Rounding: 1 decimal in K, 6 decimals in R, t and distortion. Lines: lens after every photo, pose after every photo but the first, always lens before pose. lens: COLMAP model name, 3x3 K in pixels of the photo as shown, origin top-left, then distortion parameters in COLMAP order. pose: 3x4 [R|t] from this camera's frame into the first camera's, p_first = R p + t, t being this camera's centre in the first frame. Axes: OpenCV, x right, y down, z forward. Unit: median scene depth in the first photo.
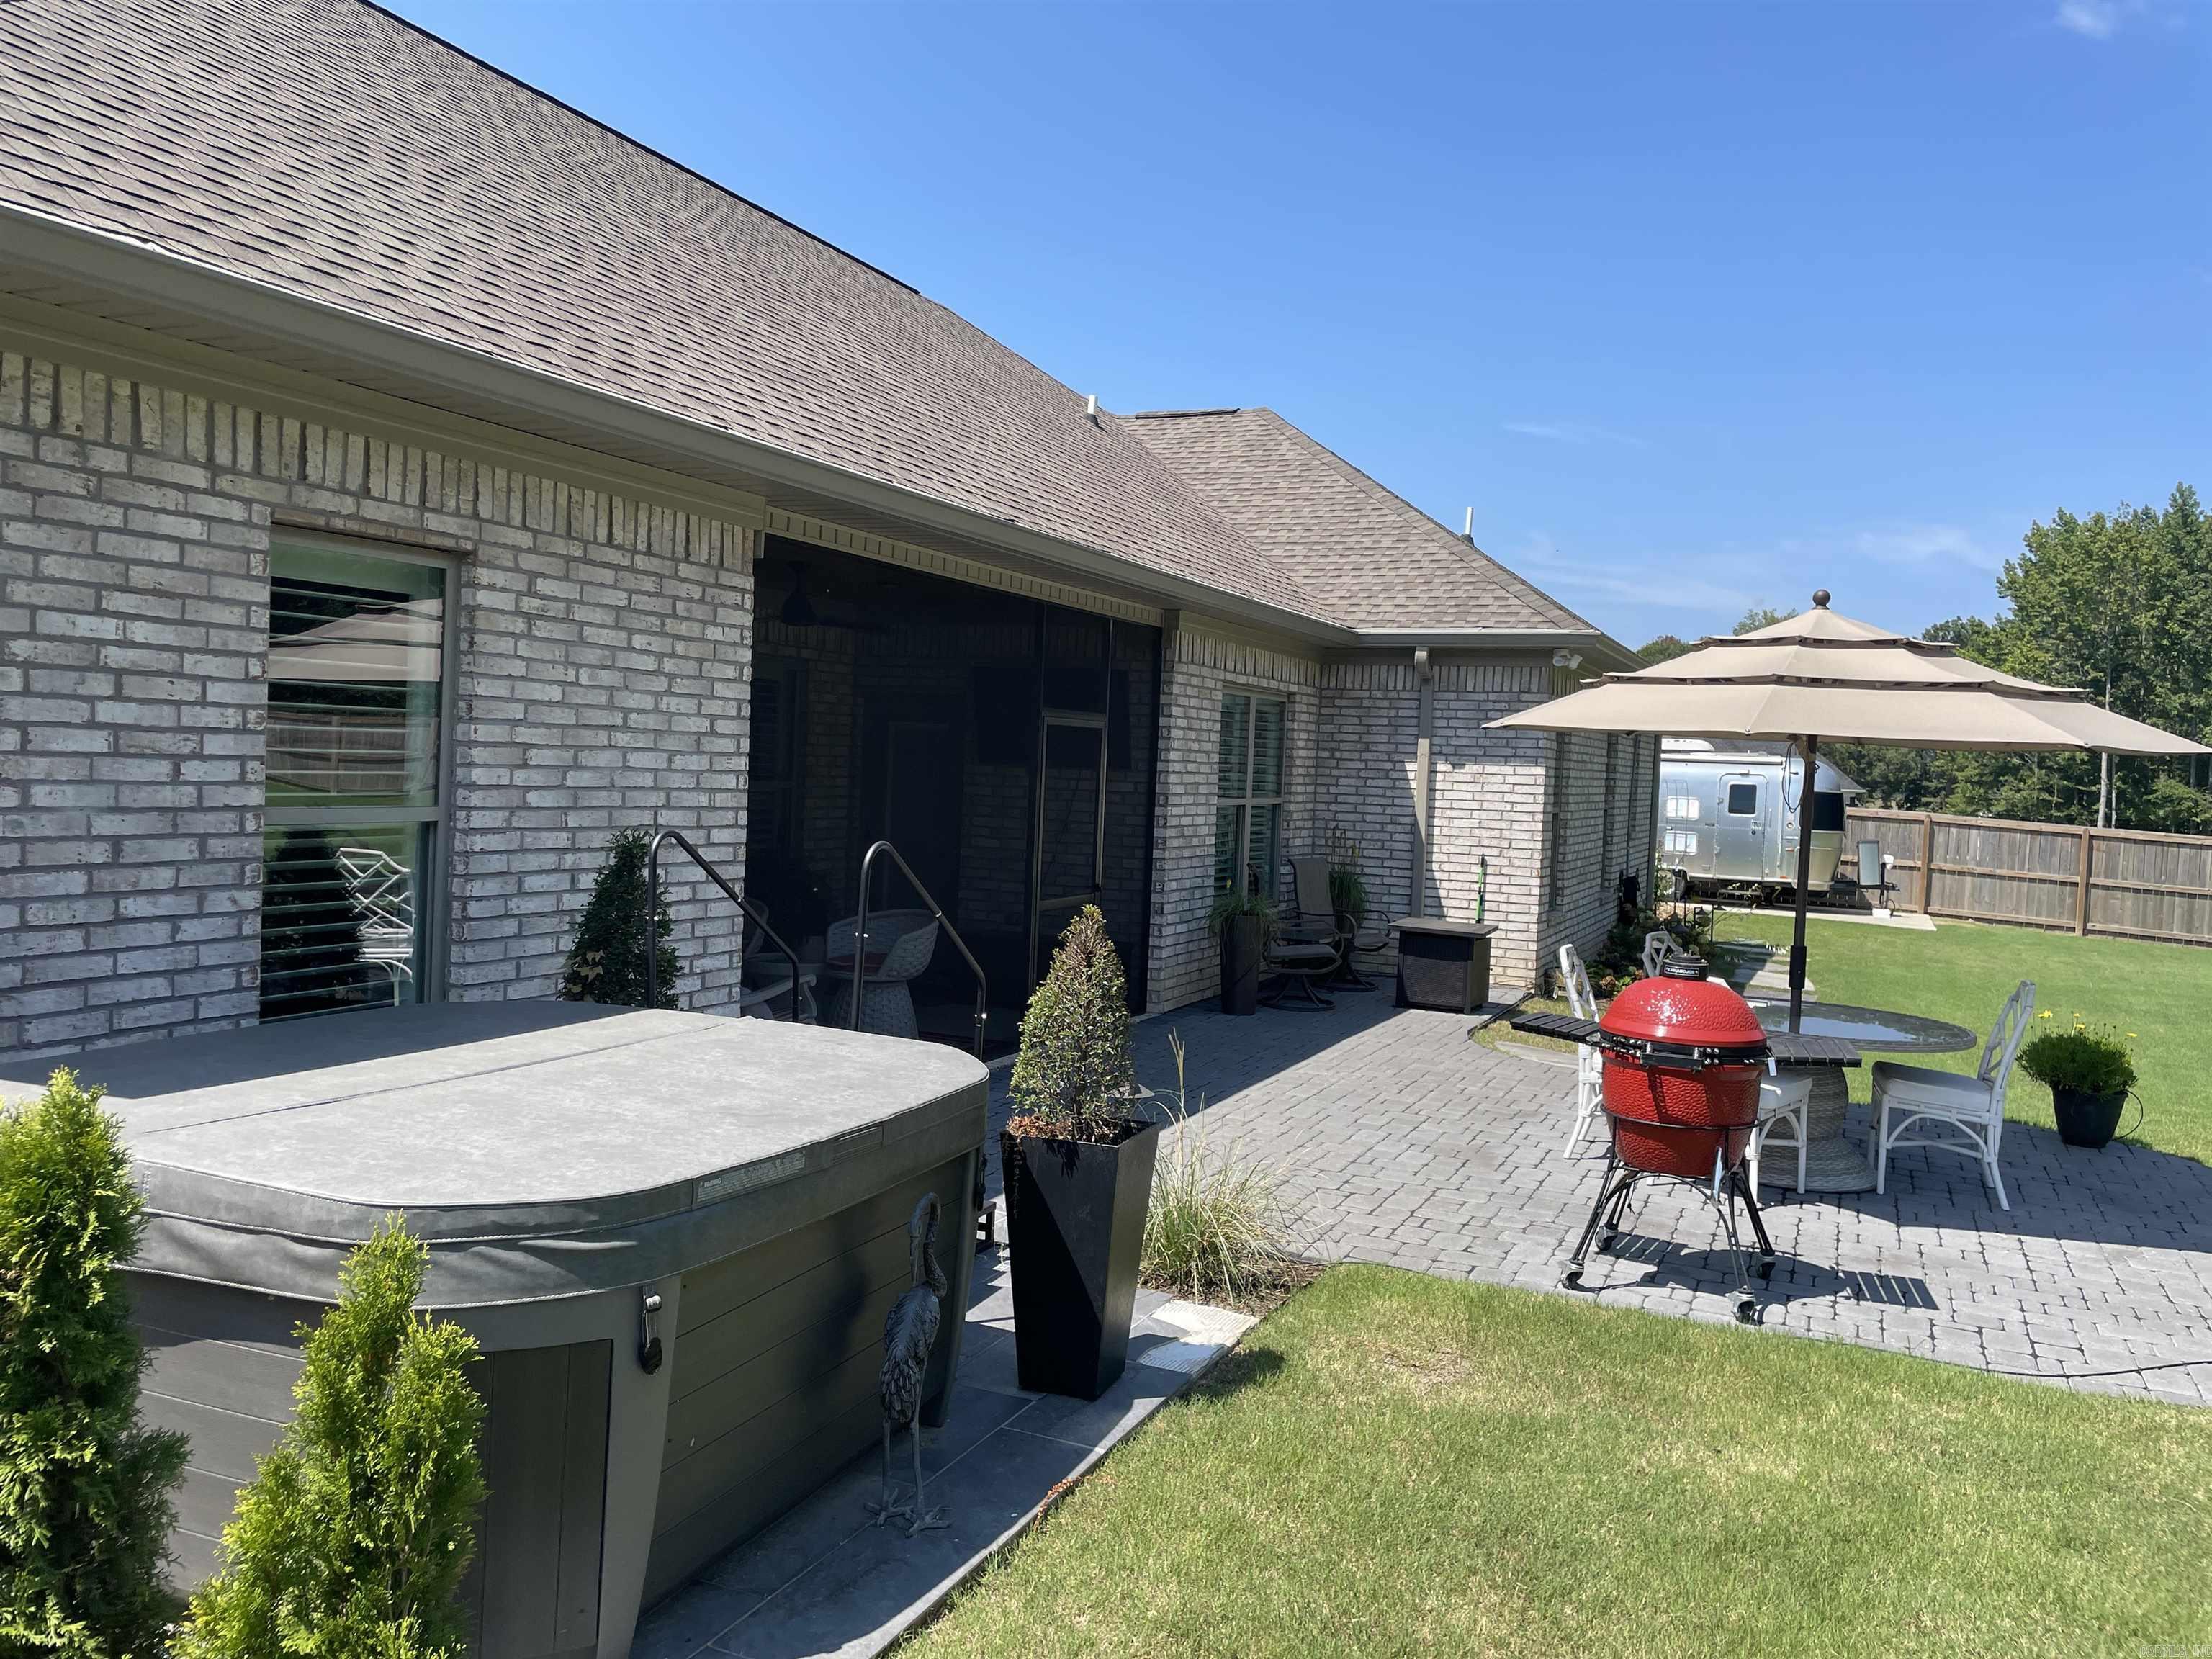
lens RADIAL K [[1655.7, 0, 1106.0], [0, 1655.7, 829.5], [0, 0, 1]] dist [0.101828, -0.127017]
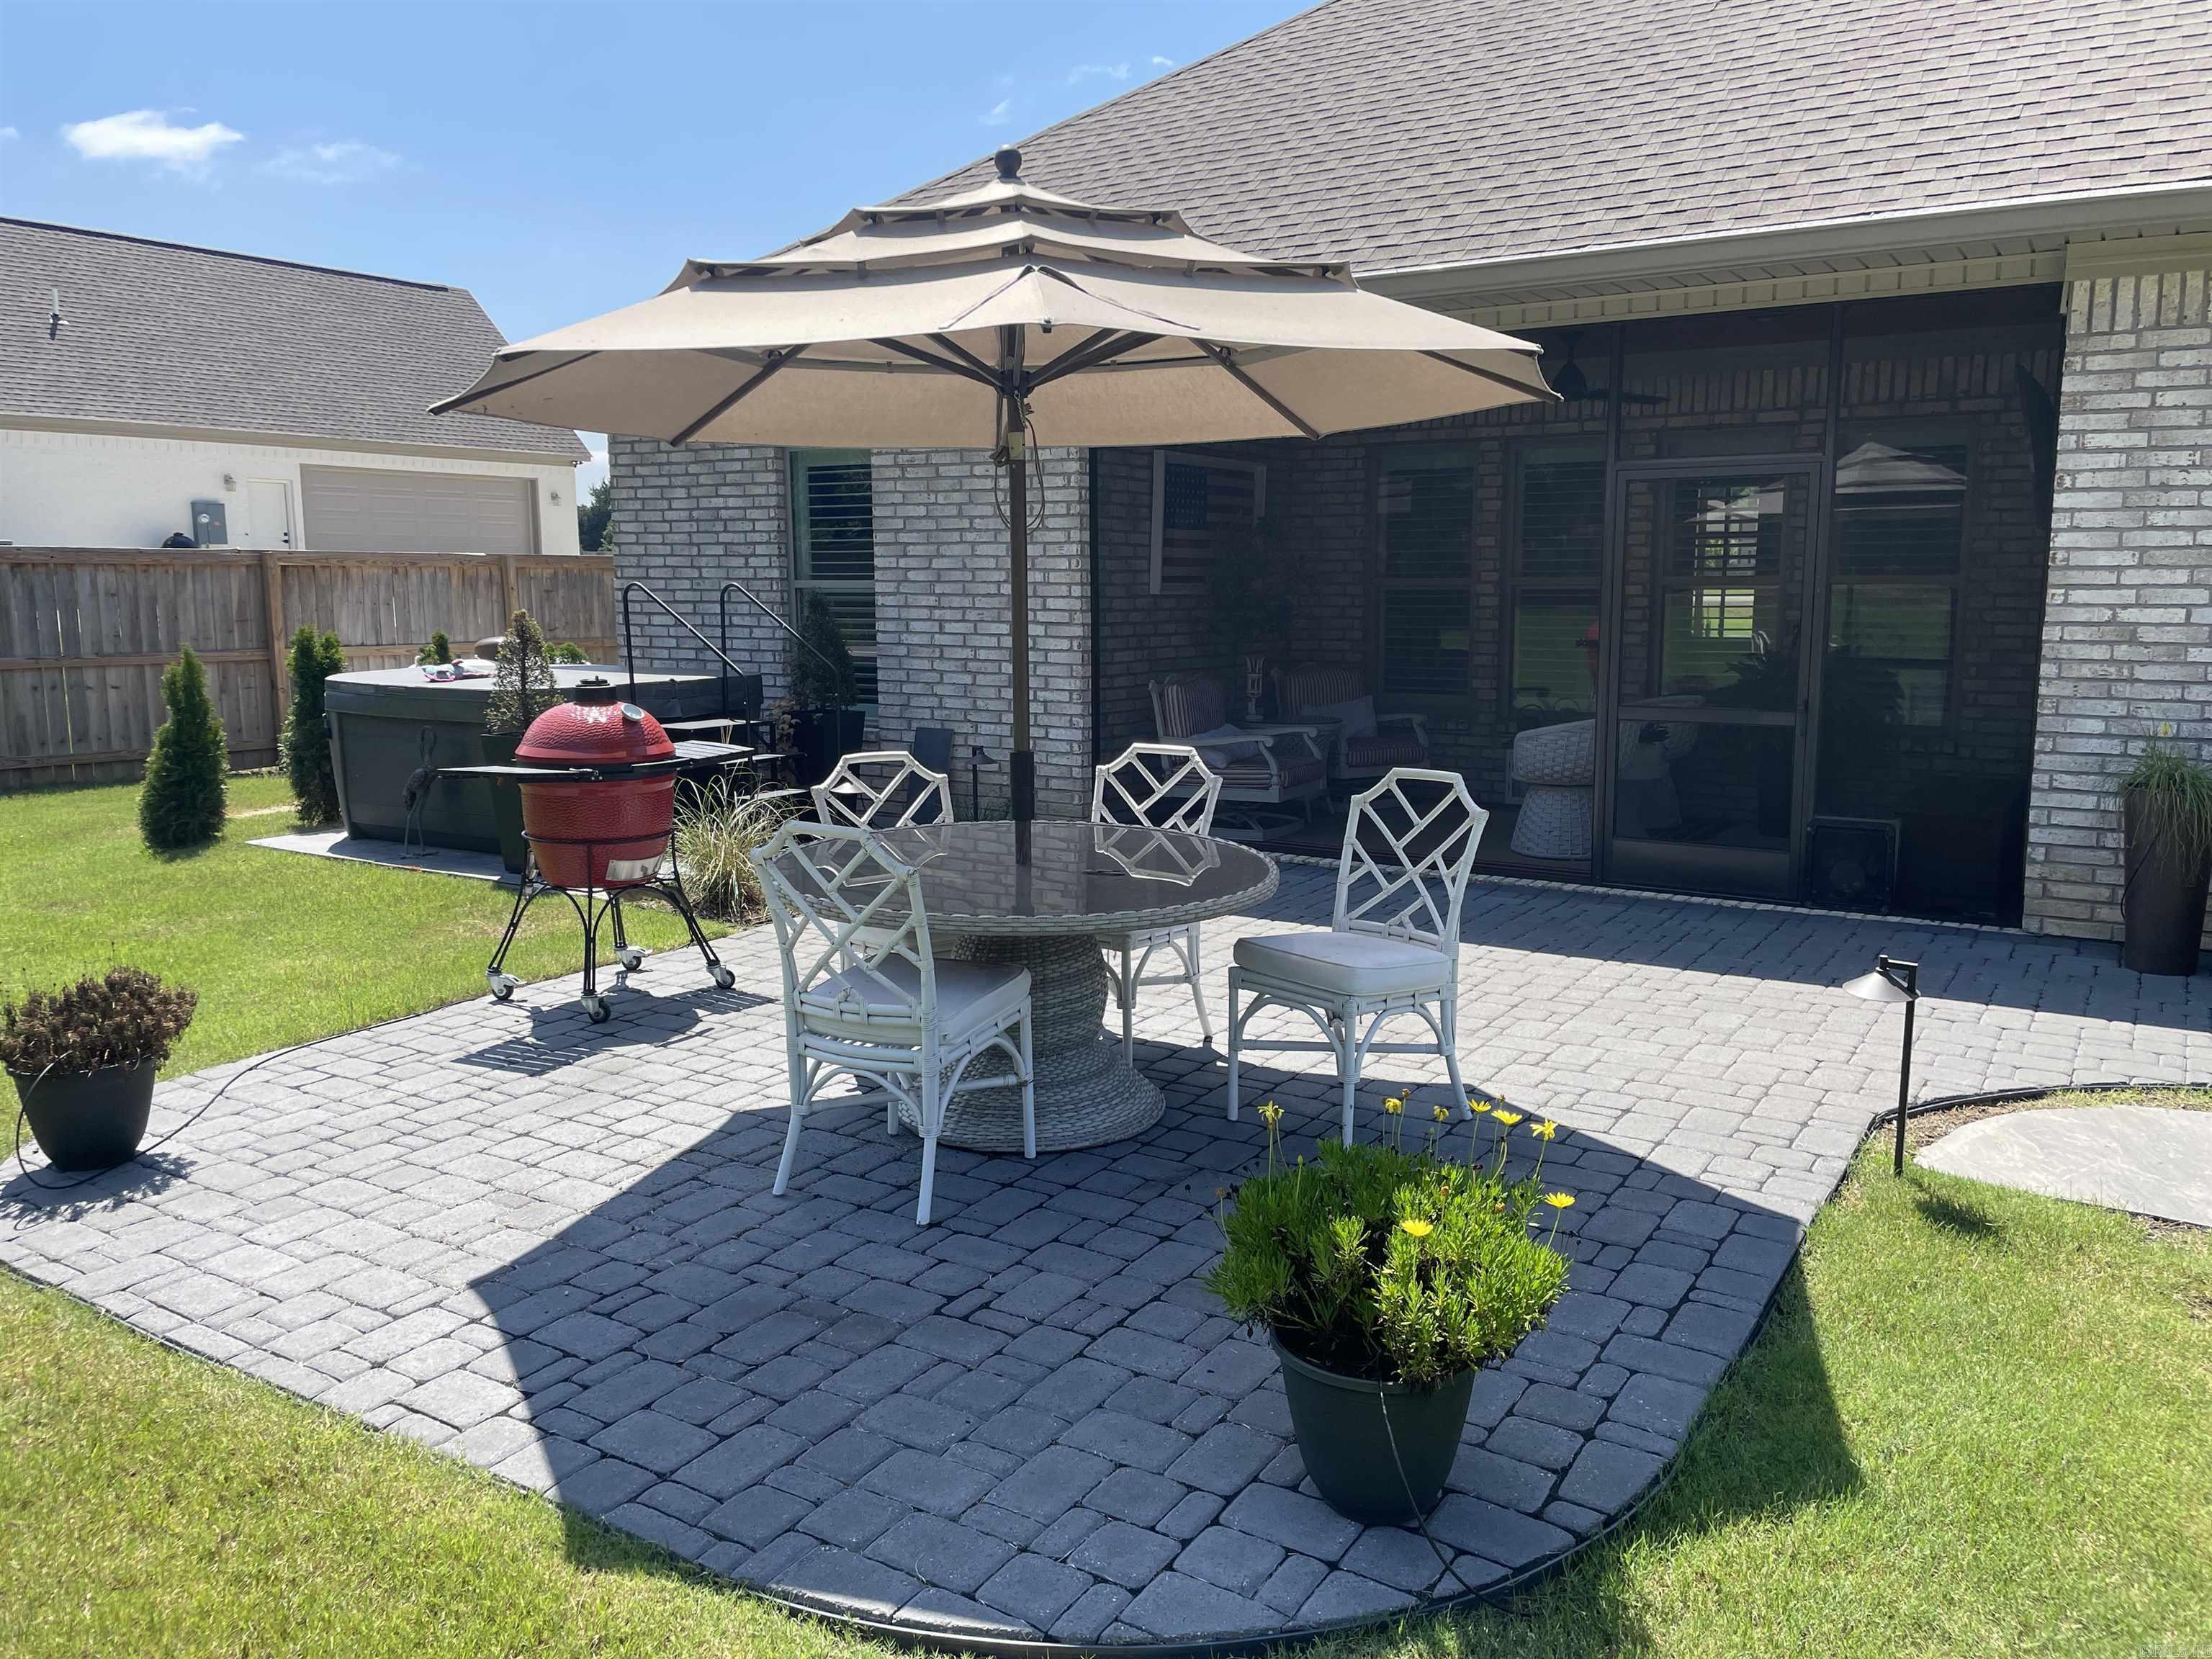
lens RADIAL K [[1655.7, 0, 1106.0], [0, 1655.7, 829.5], [0, 0, 1]] dist [0.101828, -0.127017]
pose [[-0.140121, 0.119355, -0.982914, 1.333092], [-0.040026, 0.991214, 0.126069, 0.016796], [0.989325, 0.057007, -0.134112, 1.451990]]
